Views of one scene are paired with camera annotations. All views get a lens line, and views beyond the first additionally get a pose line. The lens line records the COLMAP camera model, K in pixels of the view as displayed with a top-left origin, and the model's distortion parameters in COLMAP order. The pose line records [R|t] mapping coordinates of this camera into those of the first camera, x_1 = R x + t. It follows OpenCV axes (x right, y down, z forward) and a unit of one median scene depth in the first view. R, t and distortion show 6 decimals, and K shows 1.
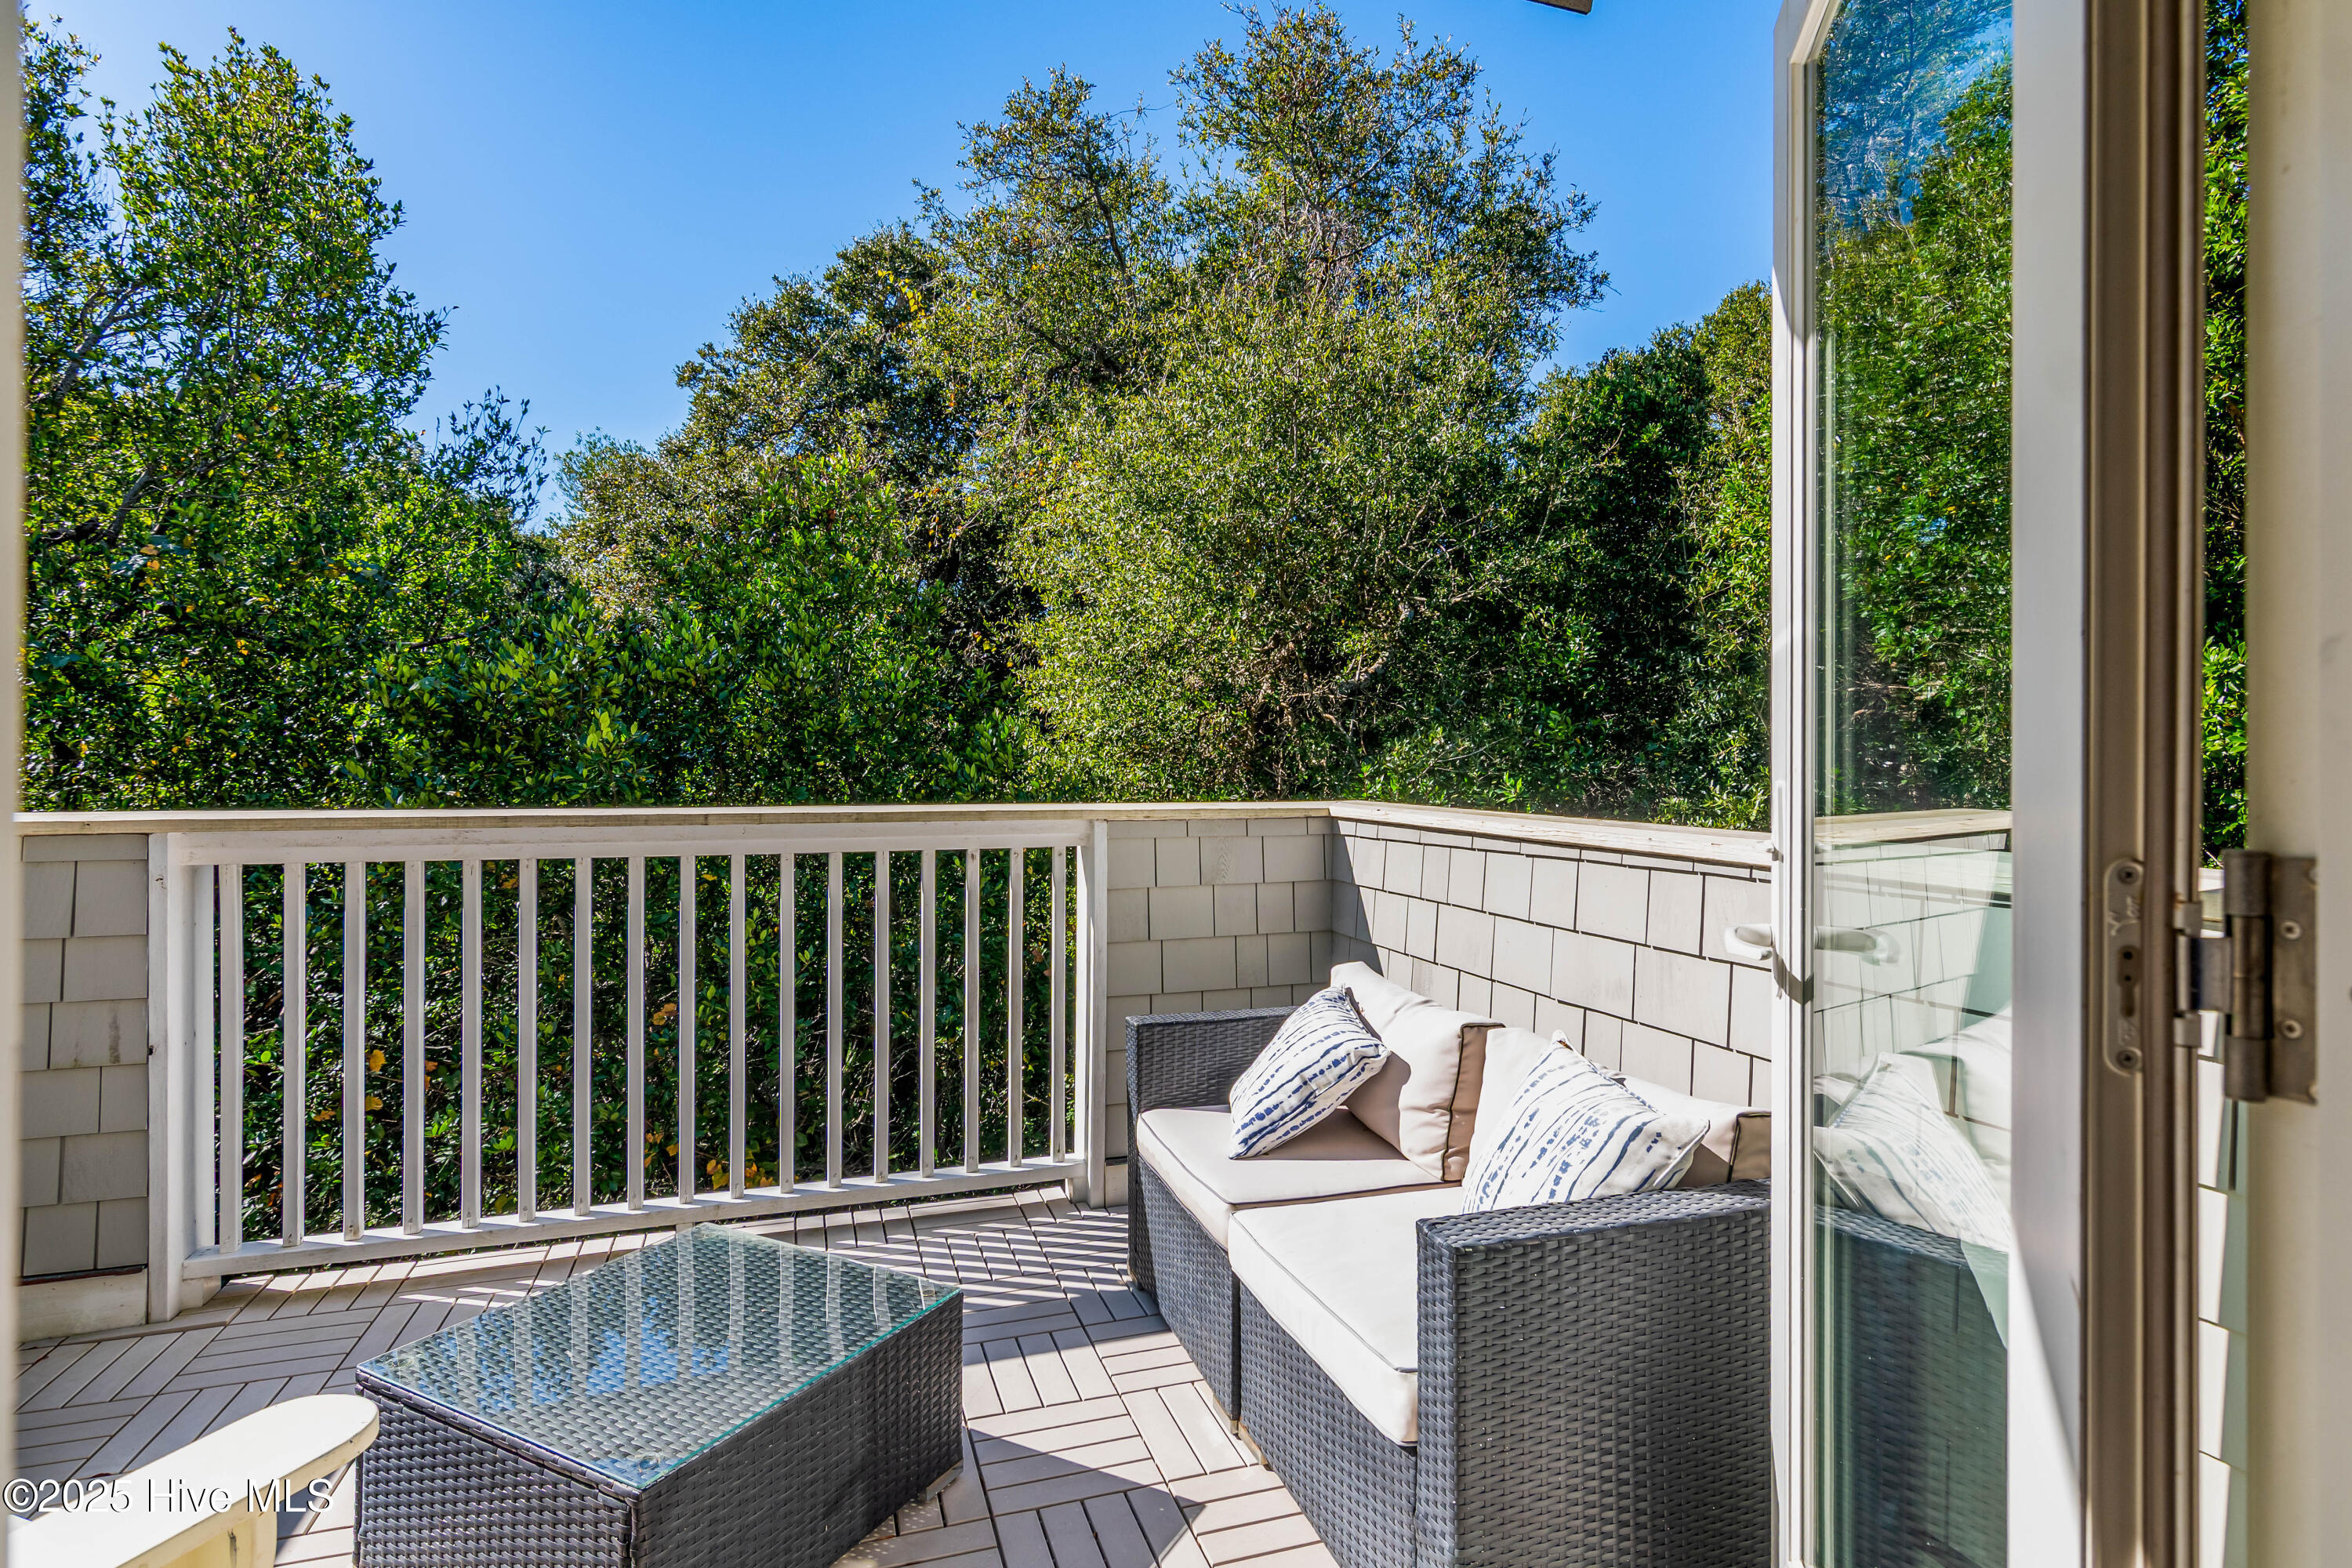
lens RADIAL K [[1123.3, 0, 1192.2], [0, 1123.3, 773.7], [0, 0, 1]] dist [-0.000687, 0.001628]
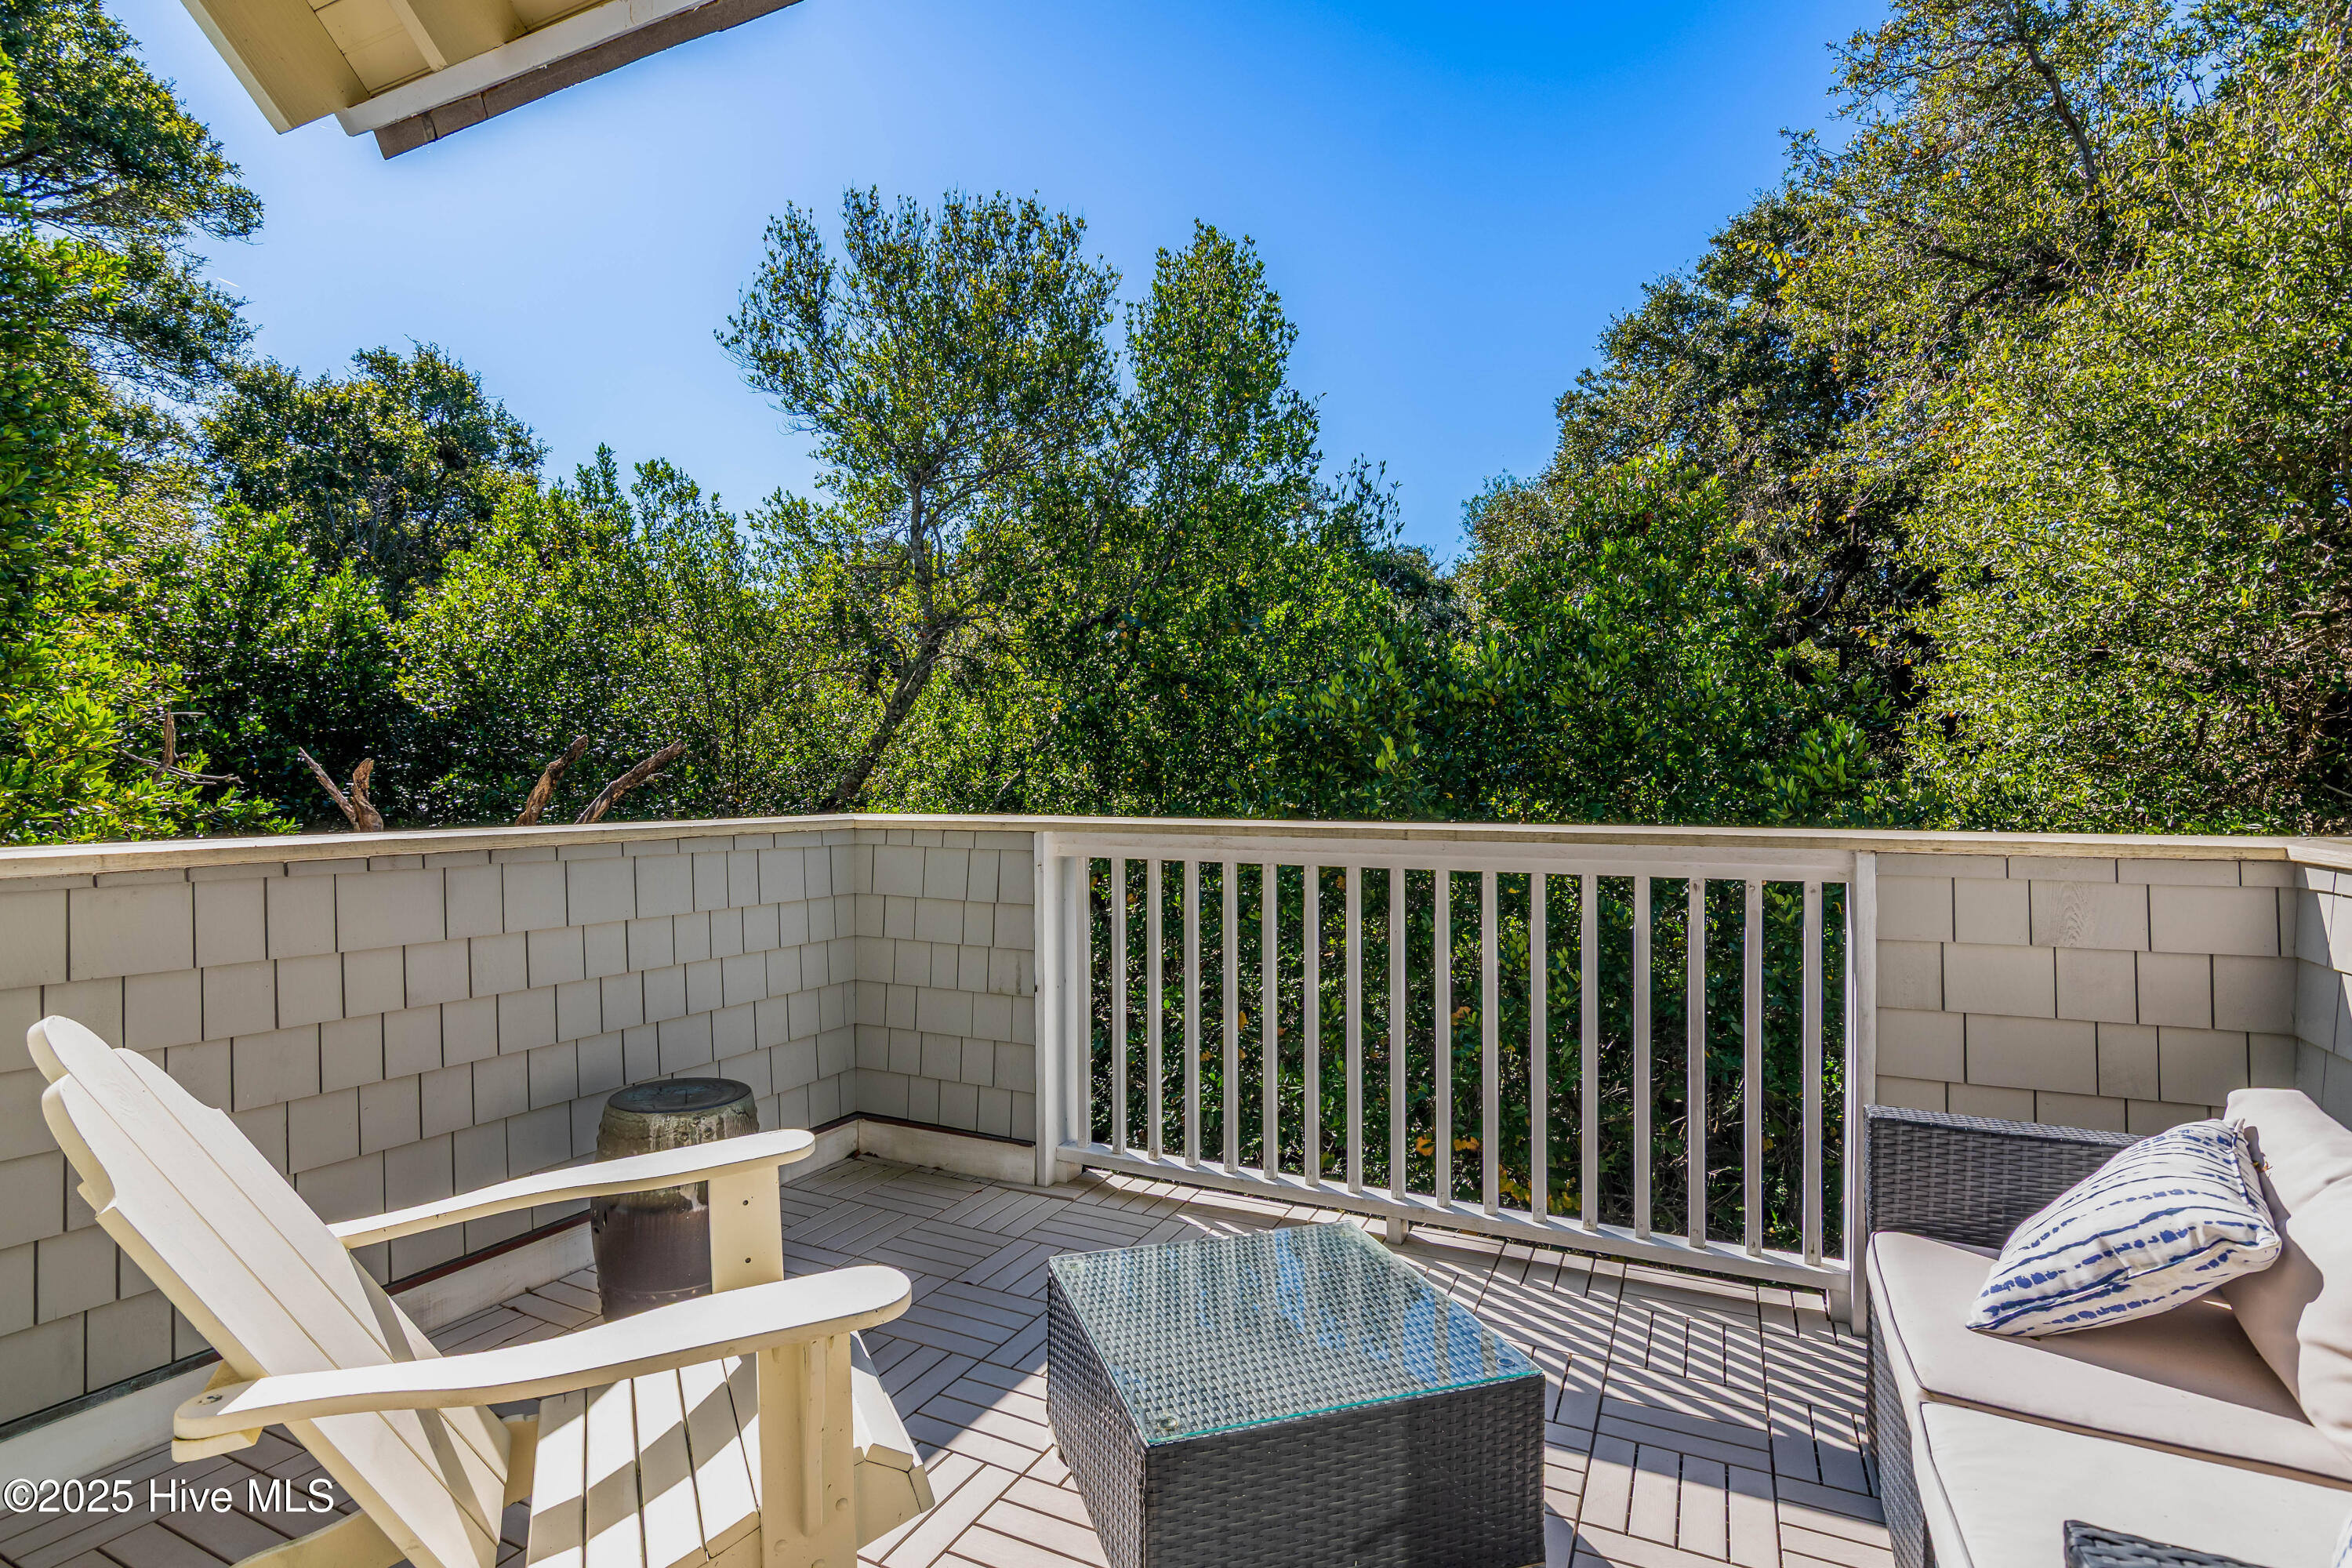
lens RADIAL K [[1123.3, 0, 1187.2], [0, 1123.3, 792.8], [0, 0, 1]] dist [-0.000687, 0.001628]
pose [[0.728431, 0.007177, -0.685082, 0.071602], [-0.005387, 0.999974, 0.004748, -0.000801], [0.685098, 0.000232, 0.728450, 0.057809]]
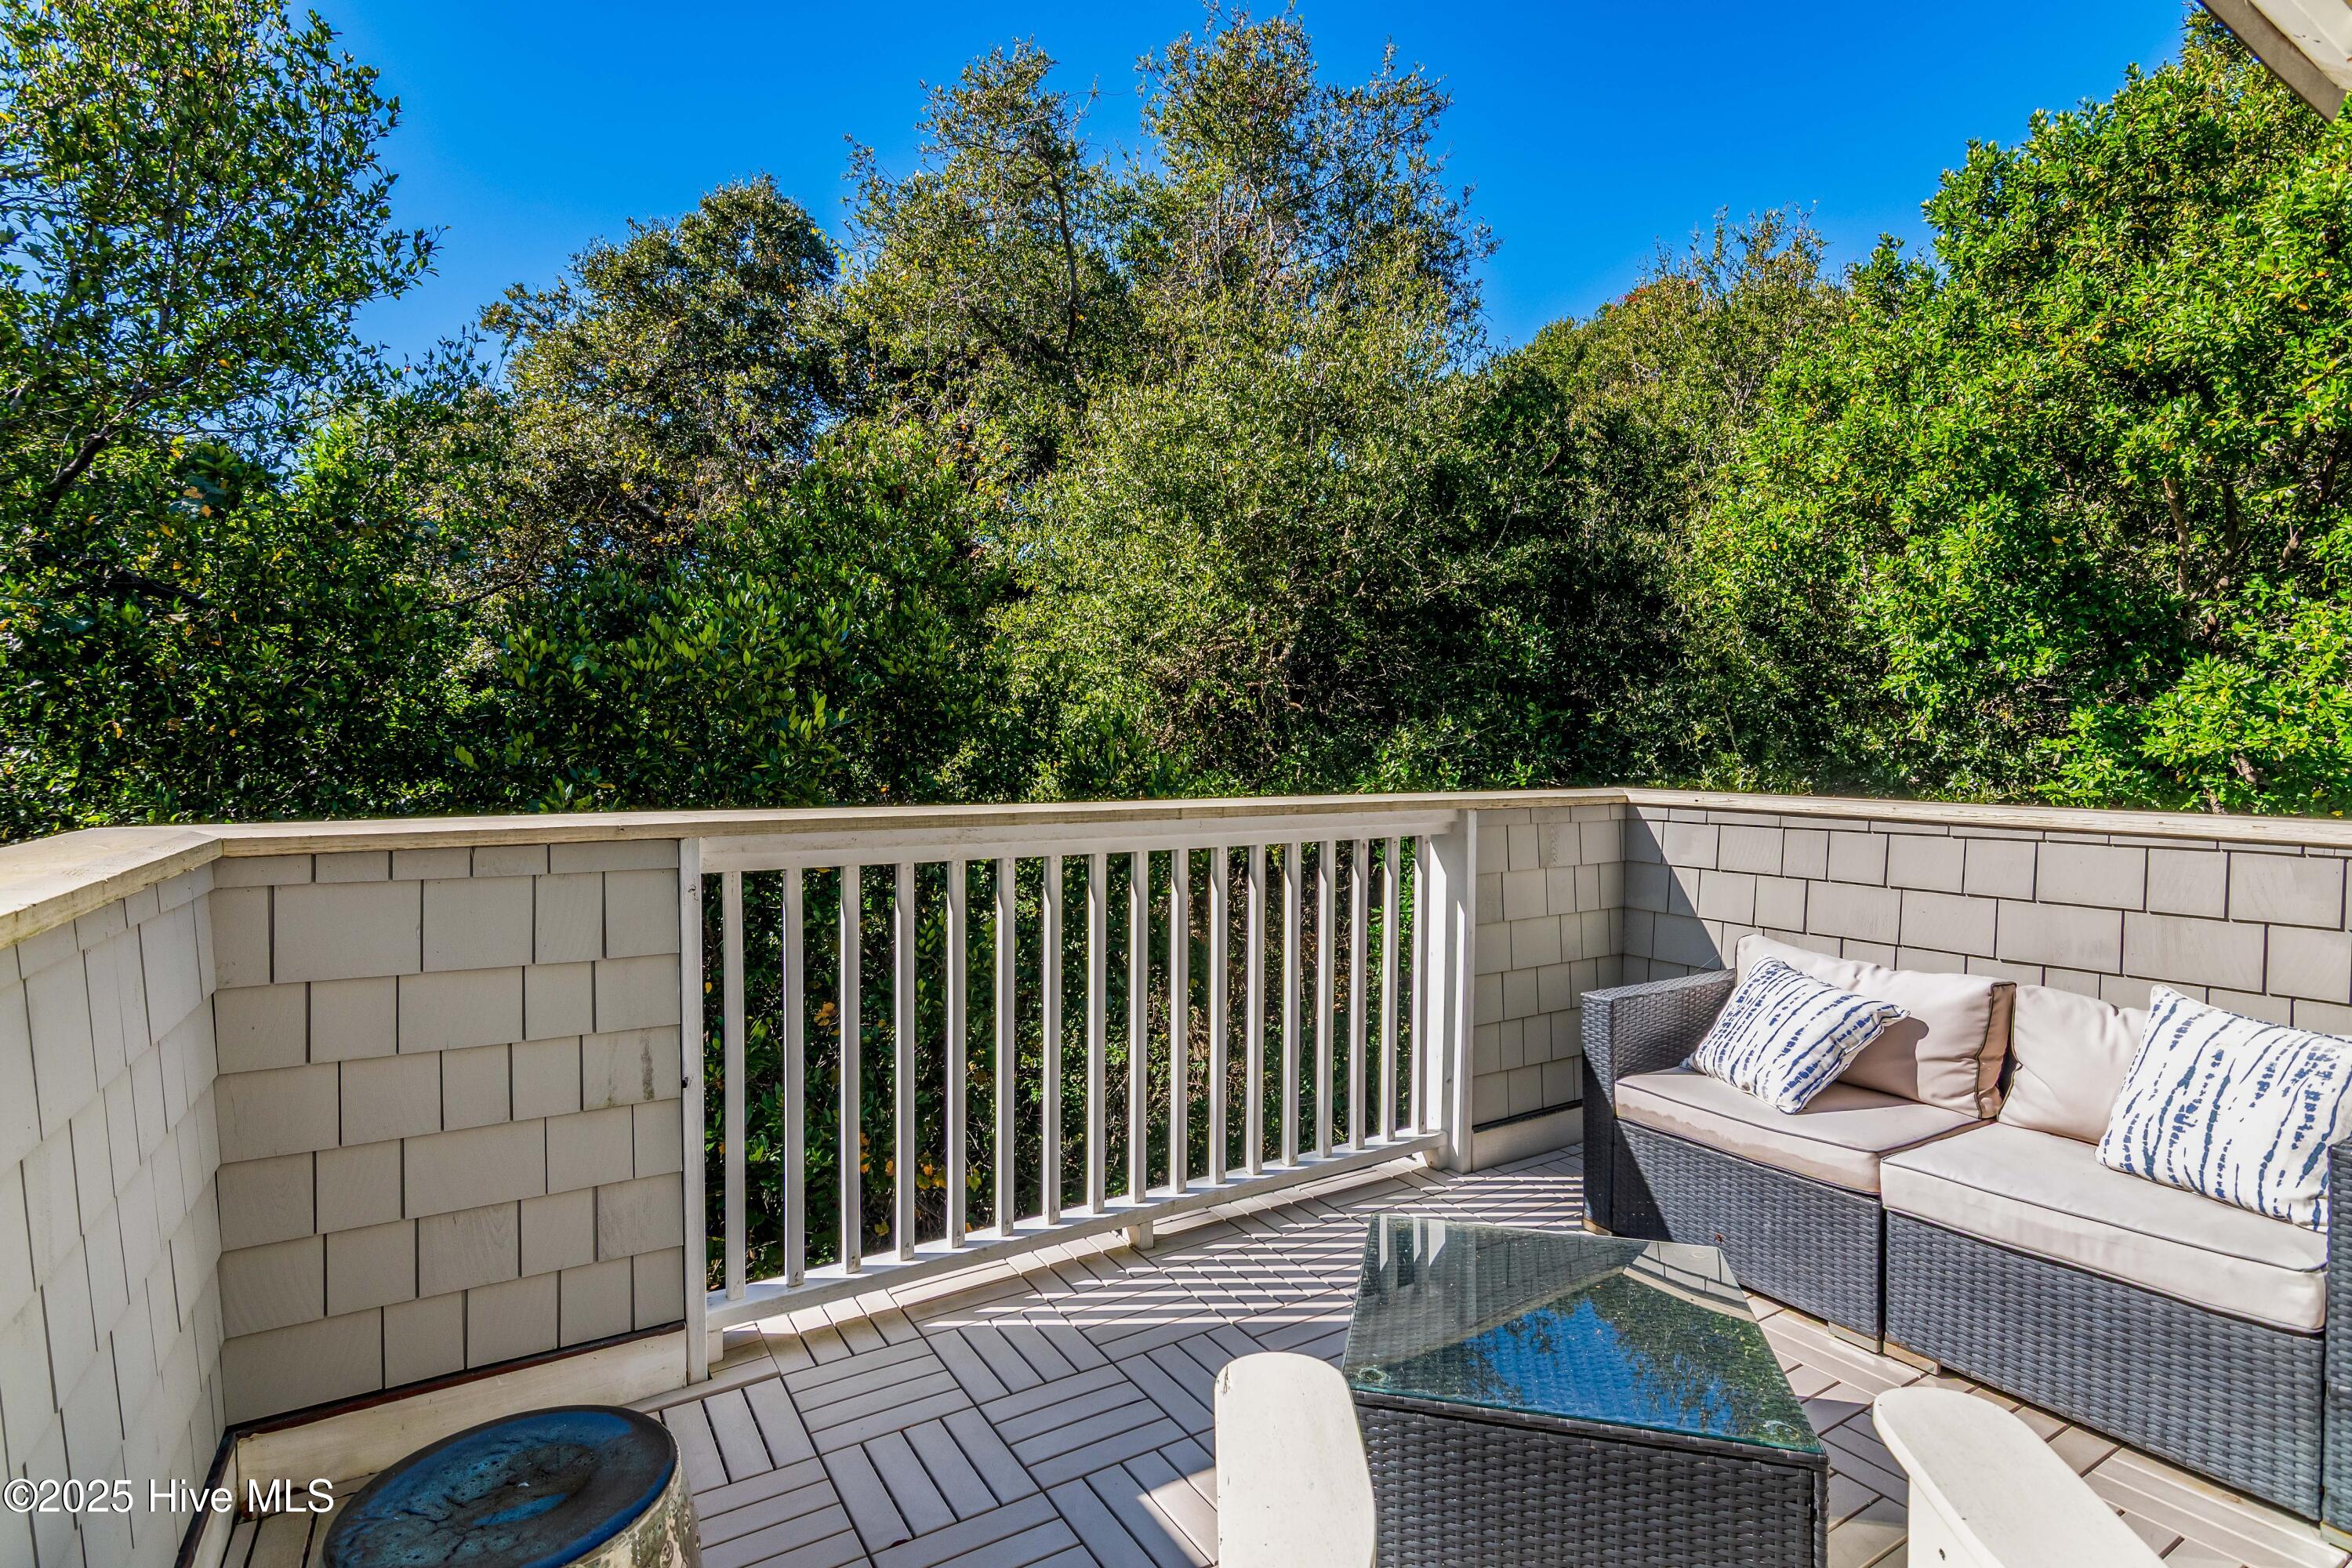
lens RADIAL K [[1123.3, 0, 1157.3], [0, 1123.3, 773.7], [0, 0, 1]] dist [-0.000687, 0.001628]
pose [[0.976179, -0.004054, 0.216930, -0.364217], [0.001520, 0.999929, 0.011848, -0.003998], [-0.216963, -0.011236, 0.976115, 0.023252]]
